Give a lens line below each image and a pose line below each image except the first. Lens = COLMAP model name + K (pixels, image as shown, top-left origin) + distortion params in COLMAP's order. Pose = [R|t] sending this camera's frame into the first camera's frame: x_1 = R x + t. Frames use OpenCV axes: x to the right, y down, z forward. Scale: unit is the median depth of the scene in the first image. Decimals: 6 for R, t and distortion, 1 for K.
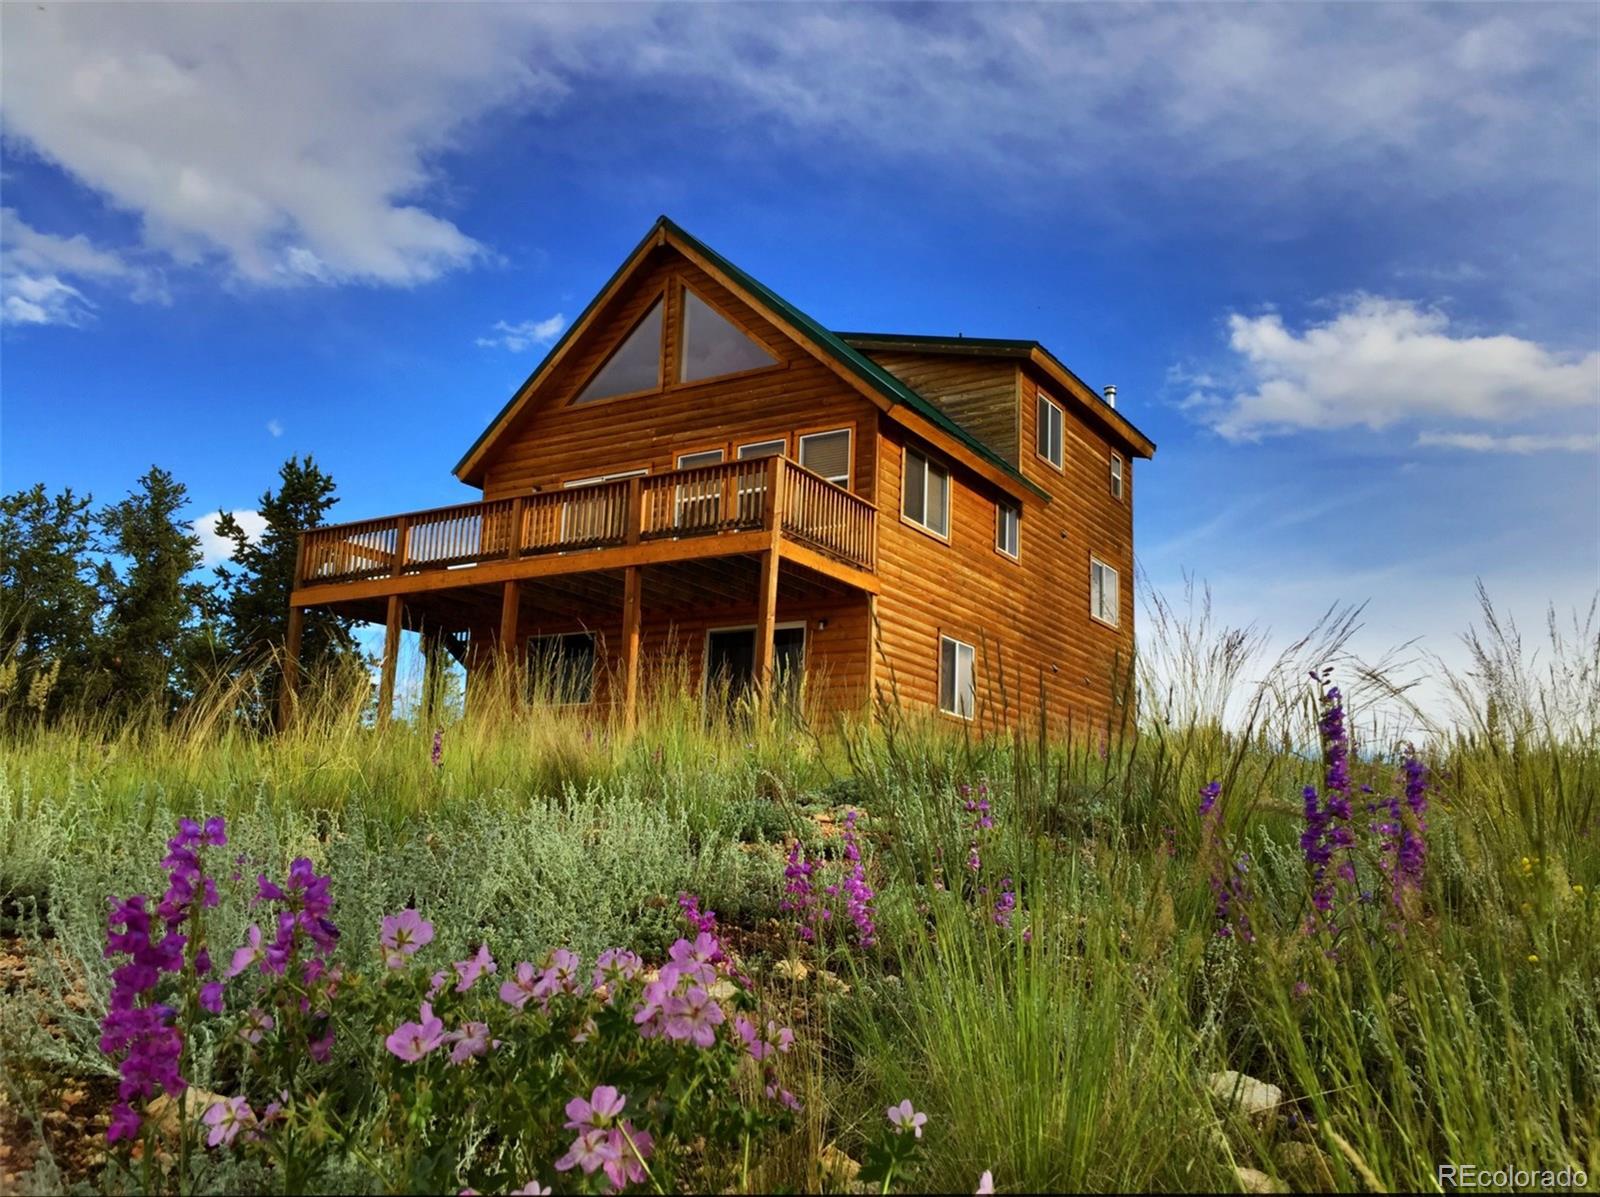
lens RADIAL K [[1371.5, 0, 801.9], [0, 1371.5, 592.3], [0, 0, 1]] dist [0.061321, -0.037131]
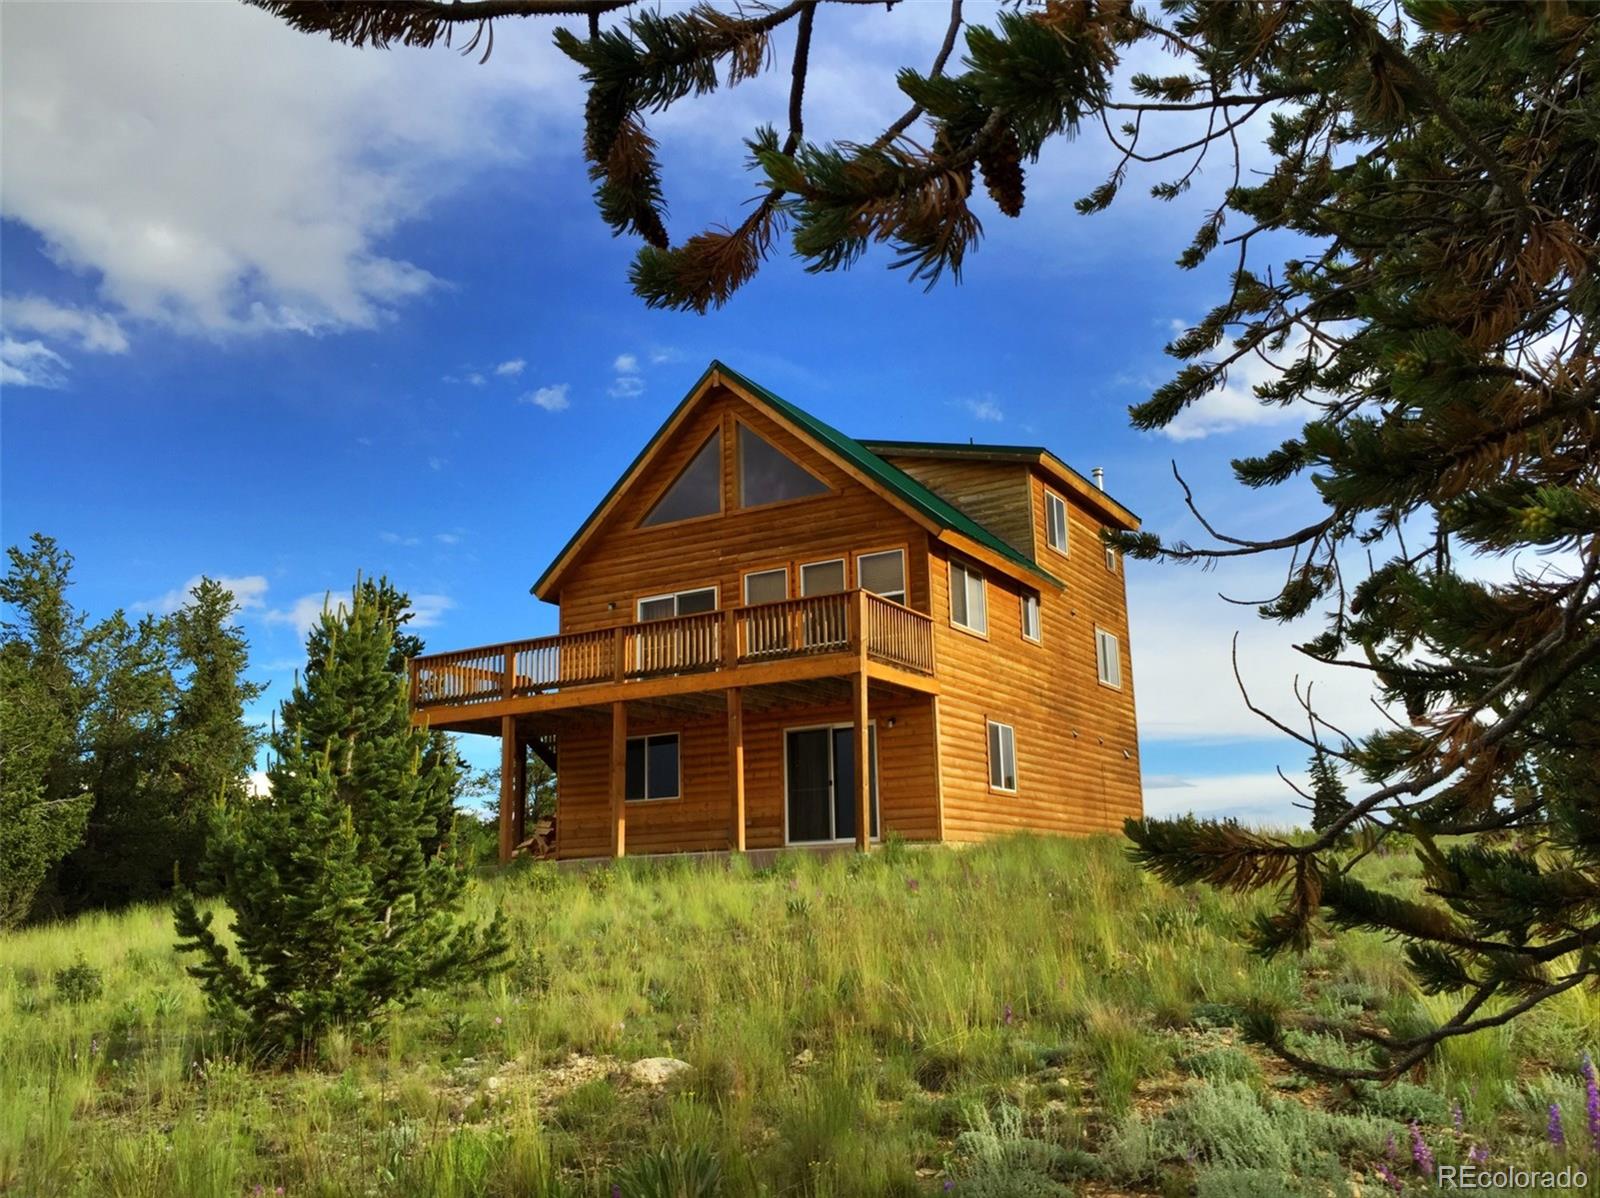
lens RADIAL K [[1371.5, 0, 799.2], [0, 1371.5, 604.8], [0, 0, 1]] dist [0.061321, -0.037131]
pose [[0.997460, -0.055353, 0.044825, -0.093968], [0.055406, 0.998464, 0.000051, -0.069064], [-0.044759, 0.002432, 0.998995, -0.126713]]
